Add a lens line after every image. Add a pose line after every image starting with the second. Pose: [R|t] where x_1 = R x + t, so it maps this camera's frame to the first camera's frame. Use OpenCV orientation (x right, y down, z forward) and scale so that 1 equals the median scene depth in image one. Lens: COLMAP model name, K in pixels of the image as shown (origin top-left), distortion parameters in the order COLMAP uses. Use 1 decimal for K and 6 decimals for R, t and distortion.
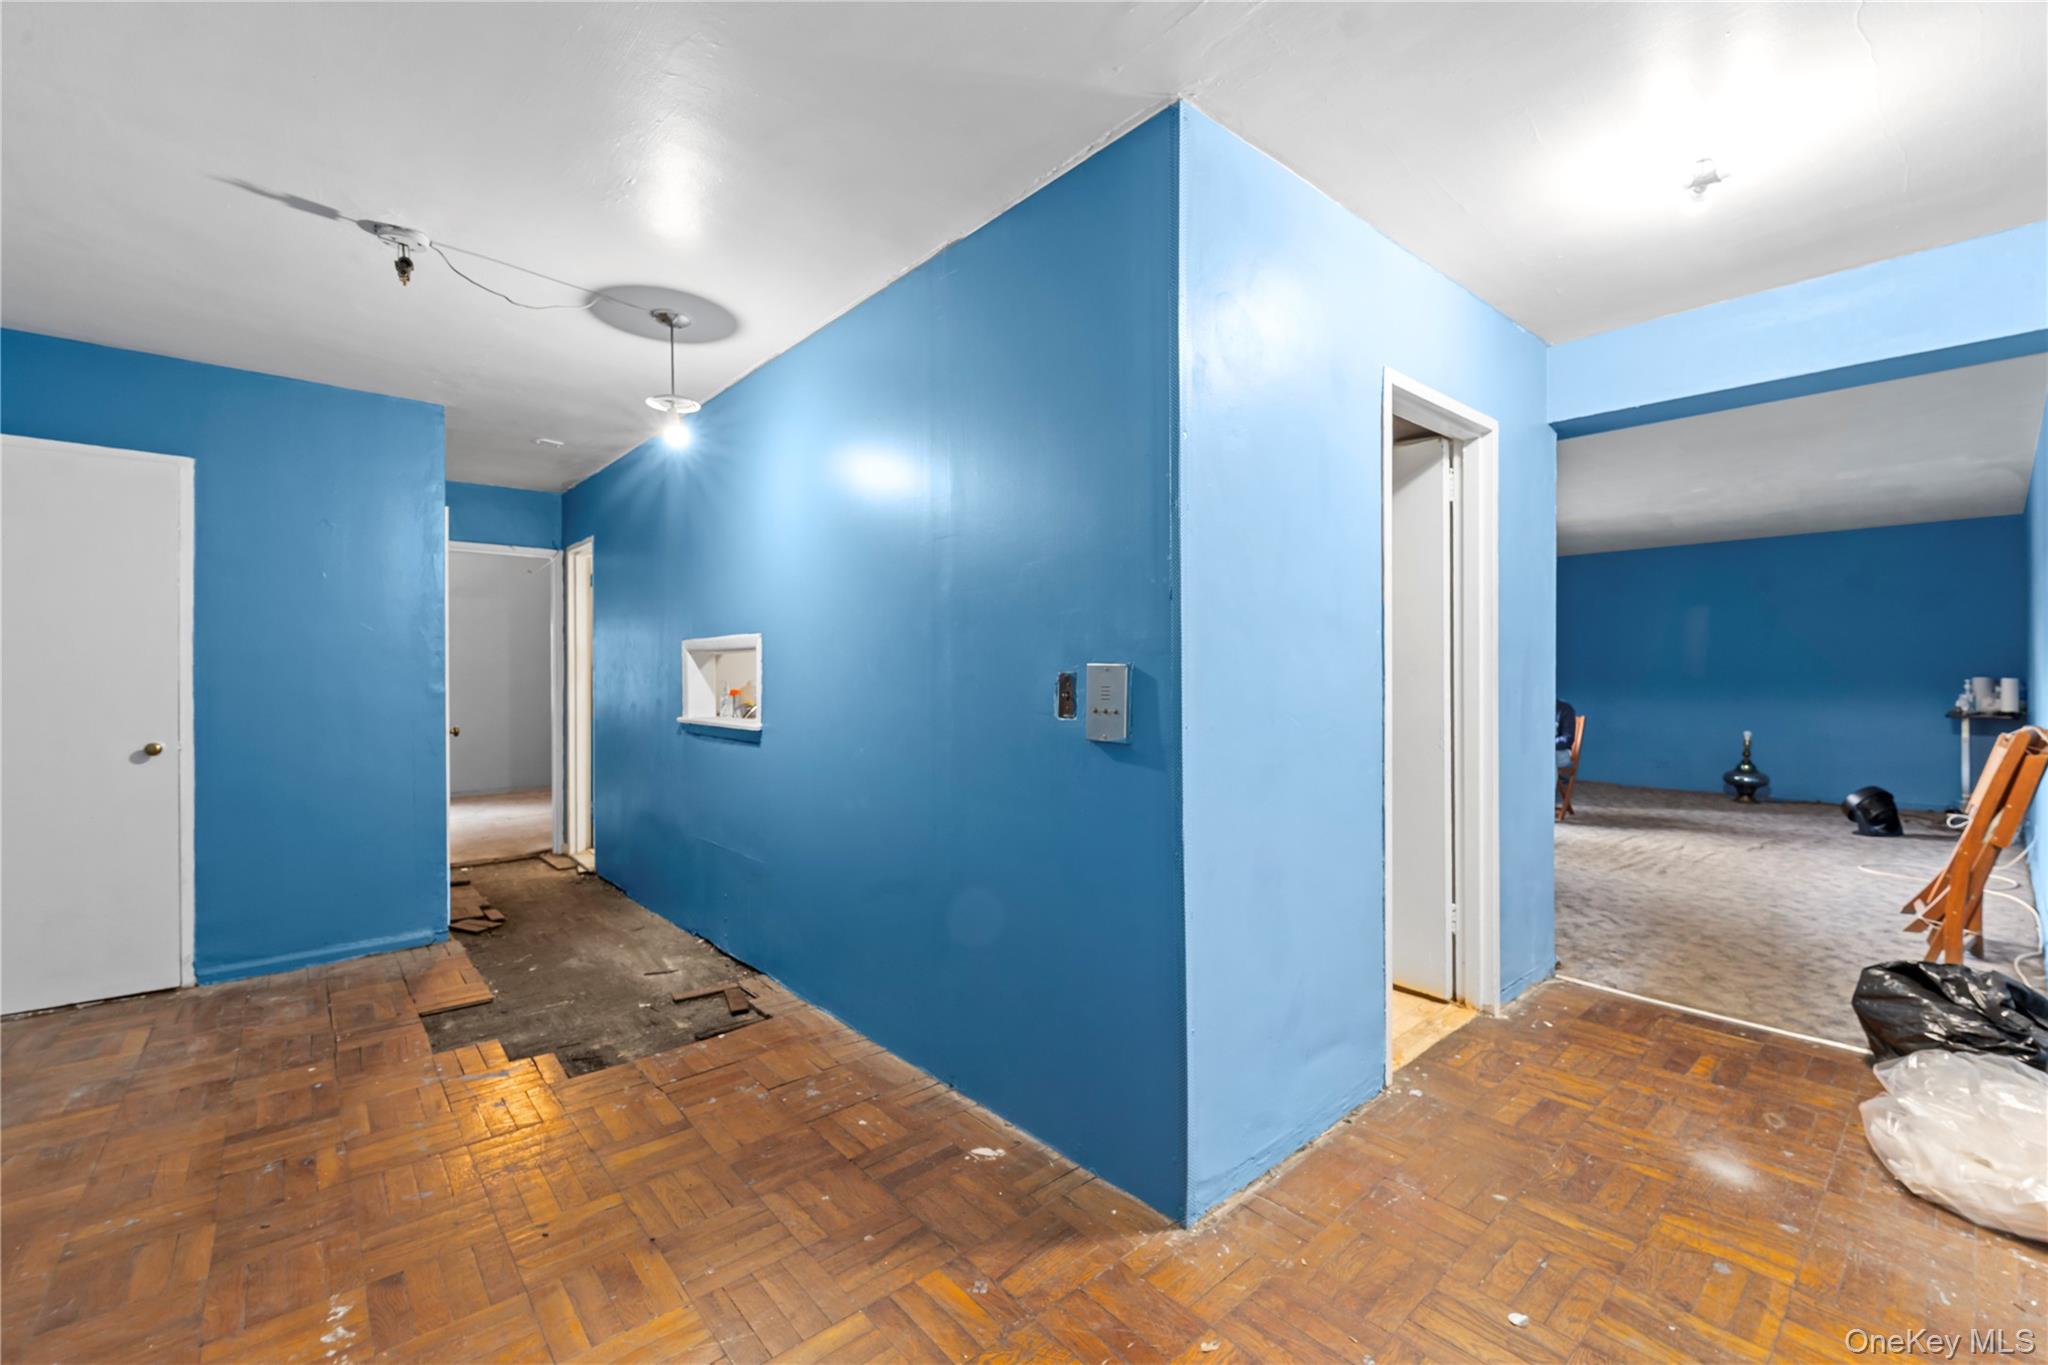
lens RADIAL K [[843.9, 0, 1030.2], [0, 843.9, 677.3], [0, 0, 1]] dist [0.004258, -0.002521]
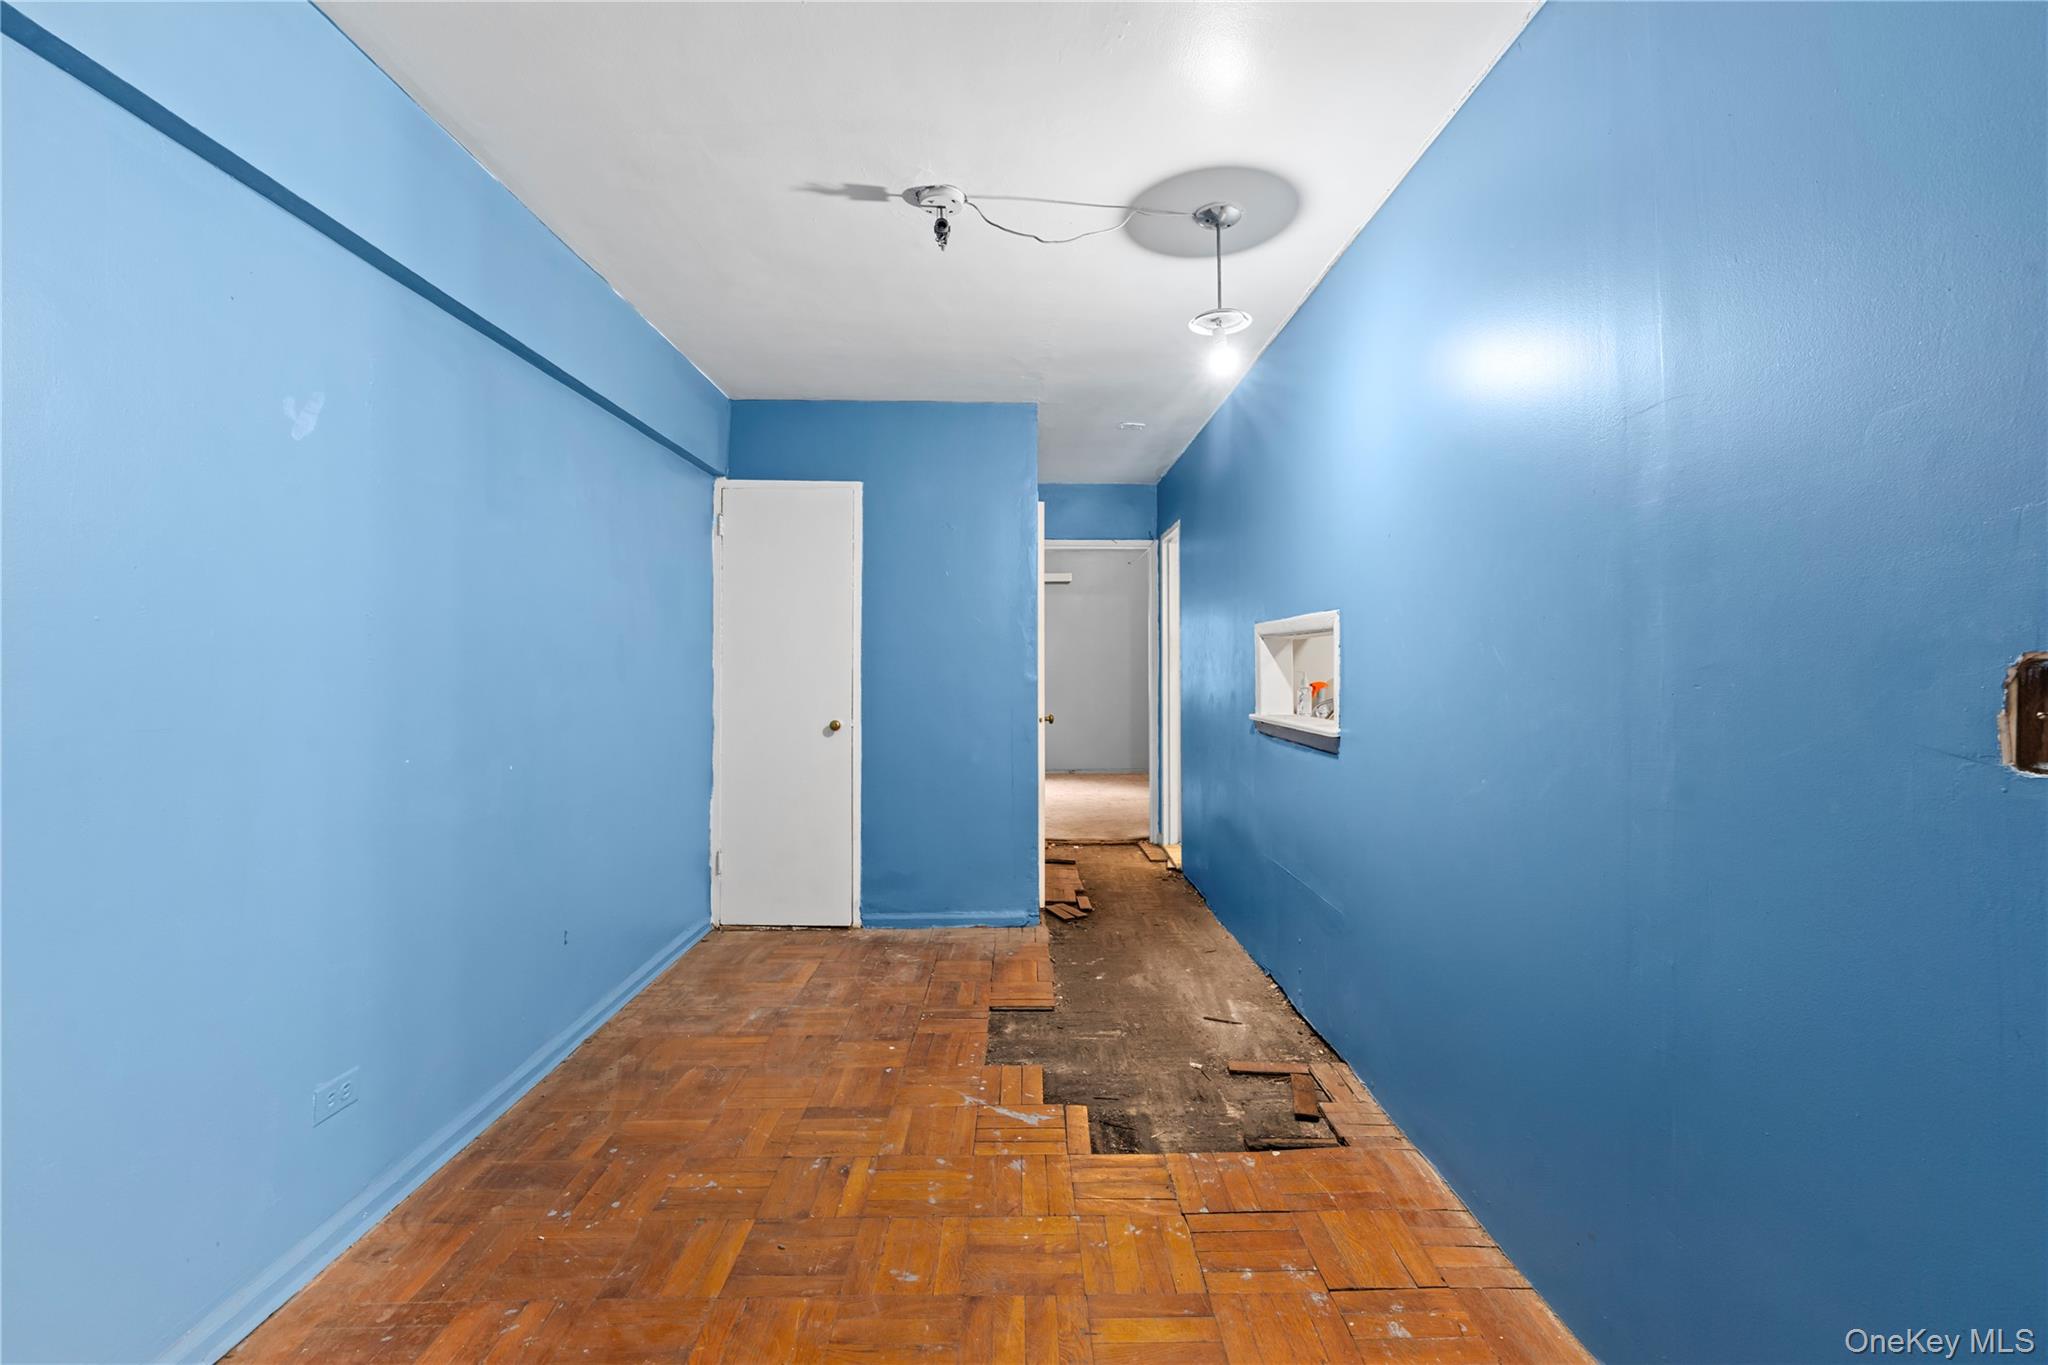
lens RADIAL K [[843.9, 0, 1036.9], [0, 843.9, 652.9], [0, 0, 1]] dist [0.004258, -0.002521]
pose [[0.768265, -0.007449, -0.640089, -0.045180], [-0.003277, 0.999873, -0.015569, -0.000149], [0.640124, 0.014058, 0.768143, 0.261921]]
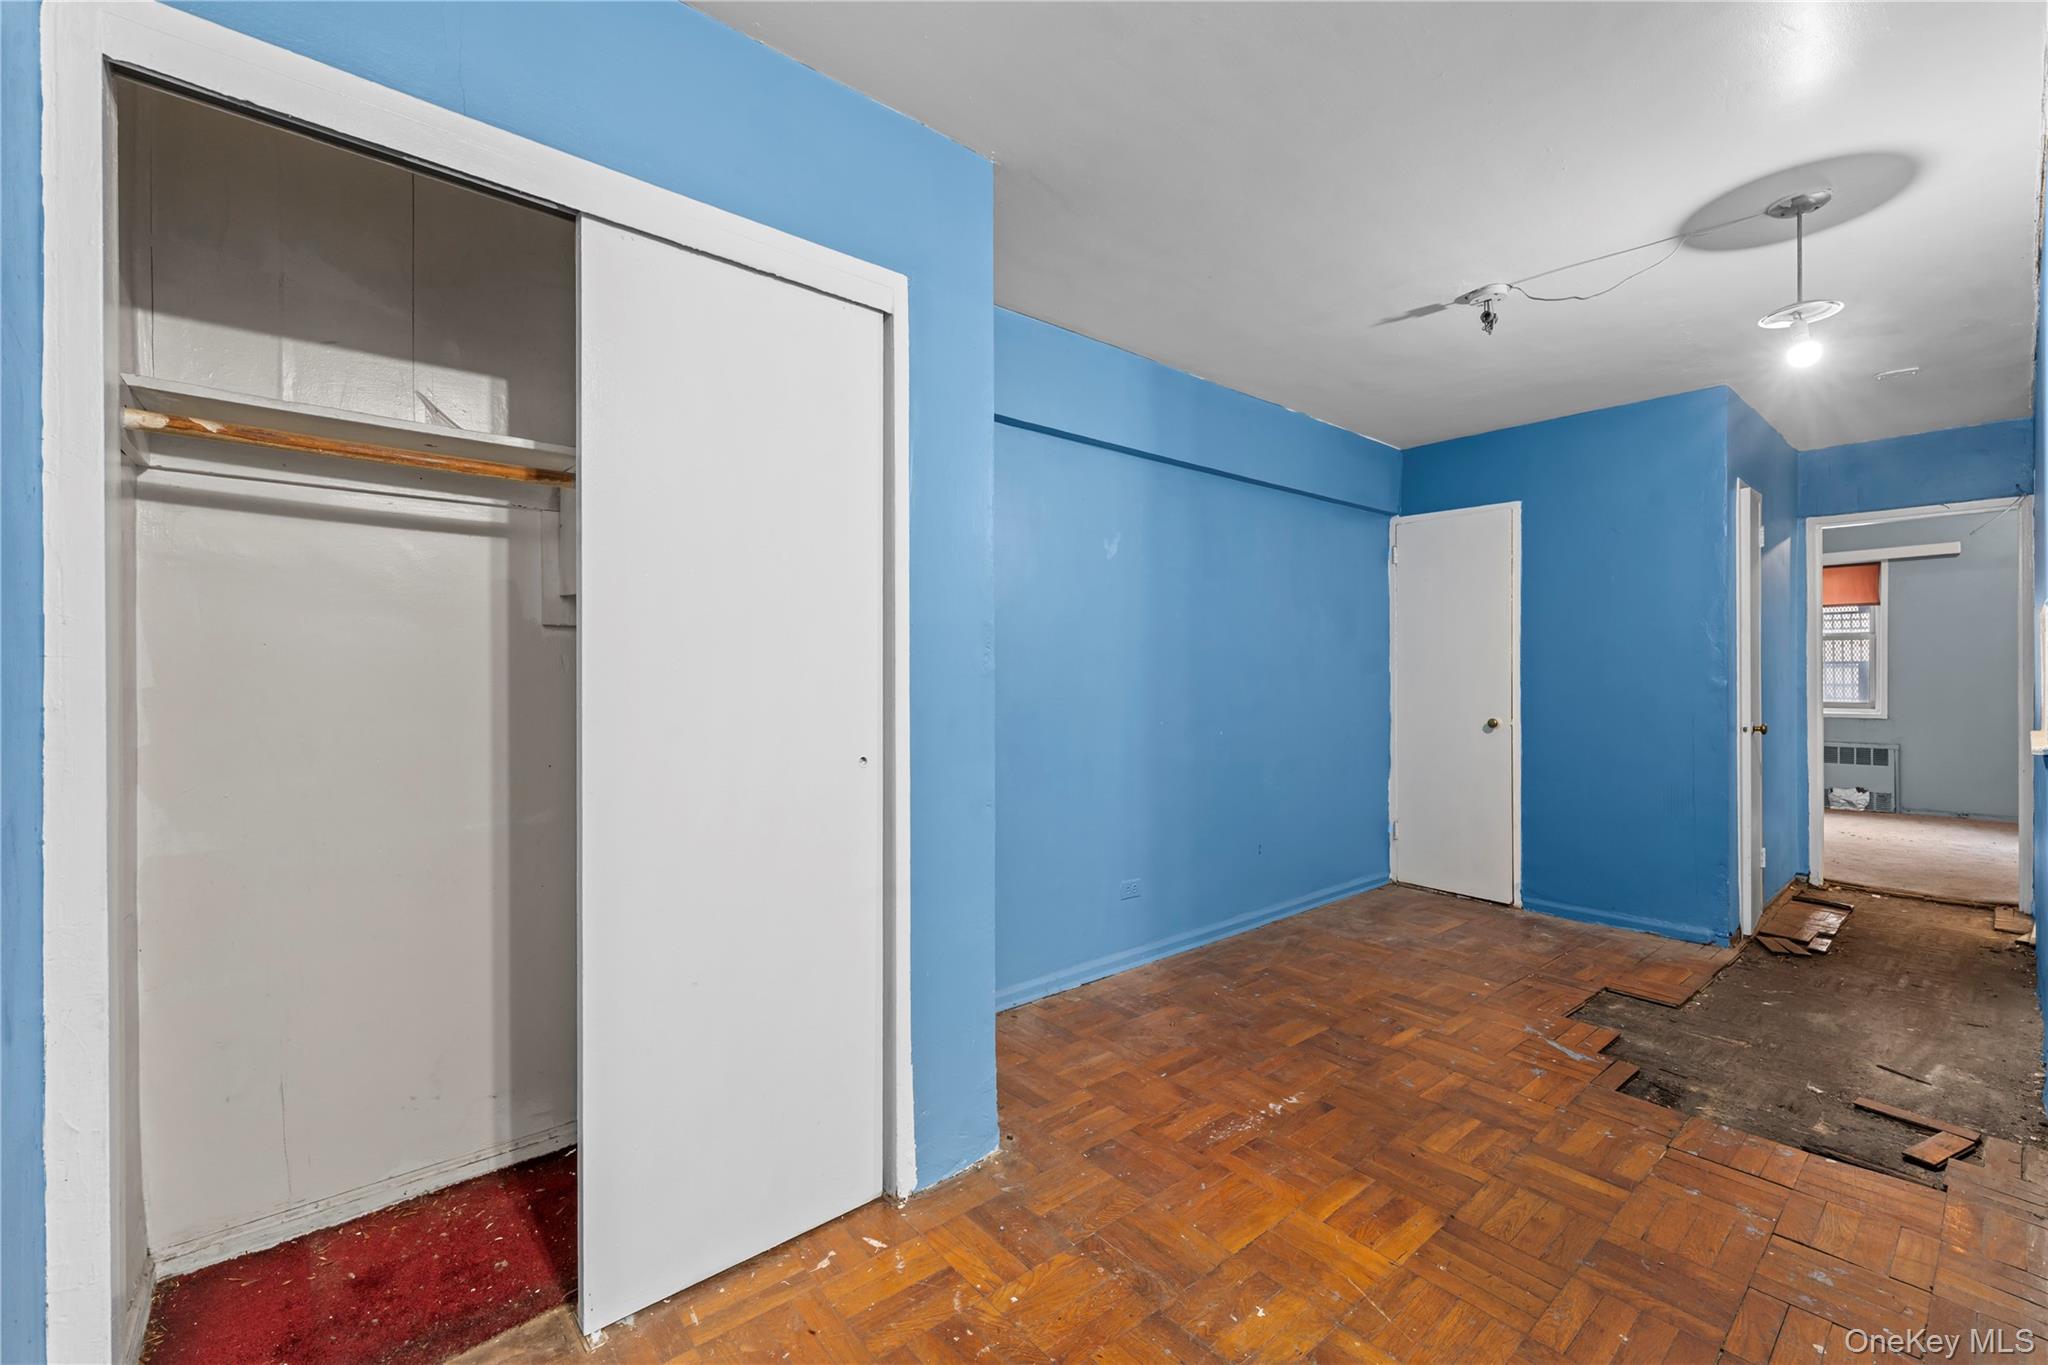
lens RADIAL K [[843.9, 0, 1035.8], [0, 843.9, 677.7], [0, 0, 1]] dist [0.004258, -0.002521]
pose [[-0.011409, 0.008499, -0.999899, 0.328738], [-0.000833, 0.999963, 0.008509, 0.001871], [0.999935, 0.000930, -0.011401, 0.287640]]
